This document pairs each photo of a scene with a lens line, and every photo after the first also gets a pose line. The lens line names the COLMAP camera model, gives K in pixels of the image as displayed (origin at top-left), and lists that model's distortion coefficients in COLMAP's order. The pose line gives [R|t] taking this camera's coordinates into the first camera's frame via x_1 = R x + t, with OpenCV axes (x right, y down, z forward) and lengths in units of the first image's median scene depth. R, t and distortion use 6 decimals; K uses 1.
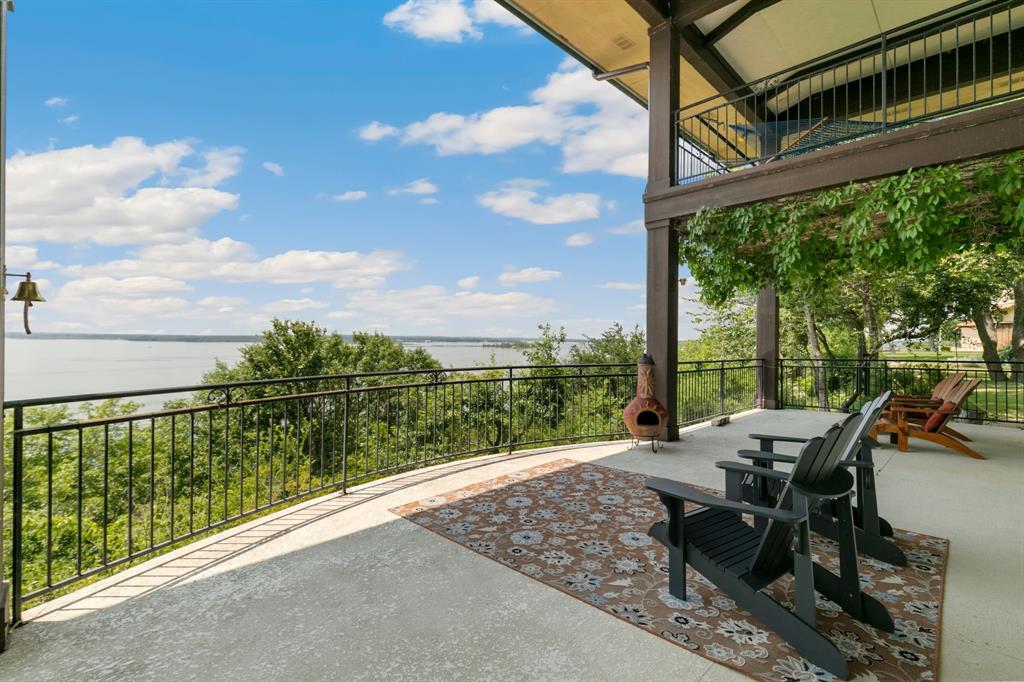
lens RADIAL K [[465.4, 0, 508.6], [0, 465.4, 336.4], [0, 0, 1]] dist [0.003942, -0.000568]
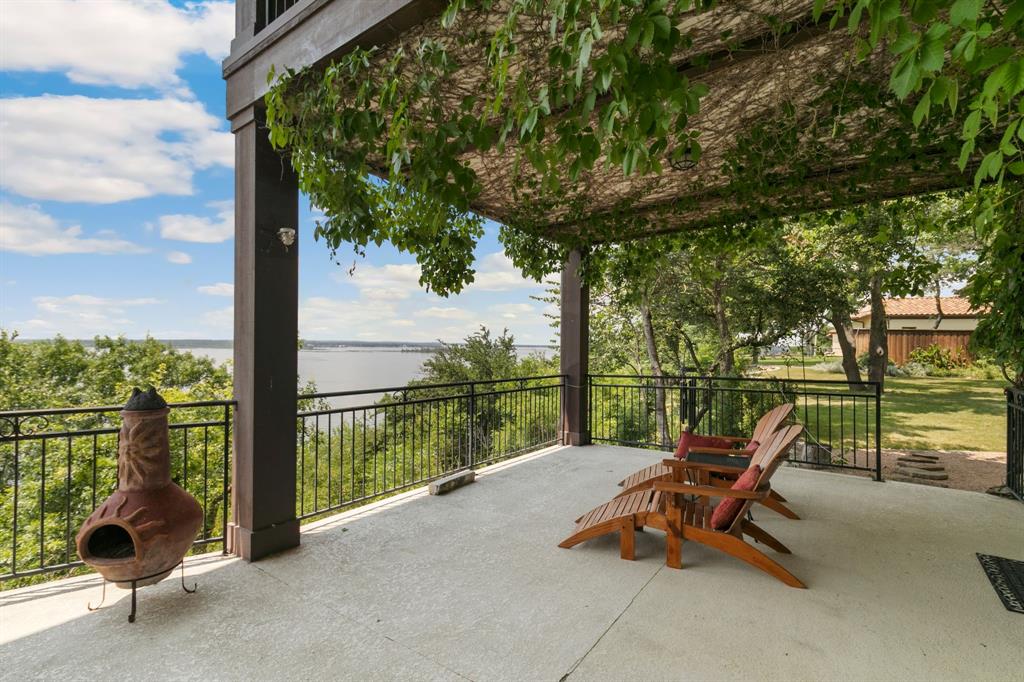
lens RADIAL K [[465.4, 0, 515.0], [0, 465.4, 343.5], [0, 0, 1]] dist [0.003942, -0.000568]
pose [[0.986009, 0.002211, 0.166675, 0.217634], [-0.003063, 0.999984, 0.004857, -0.002403], [-0.166662, -0.005300, 0.986000, 0.192859]]
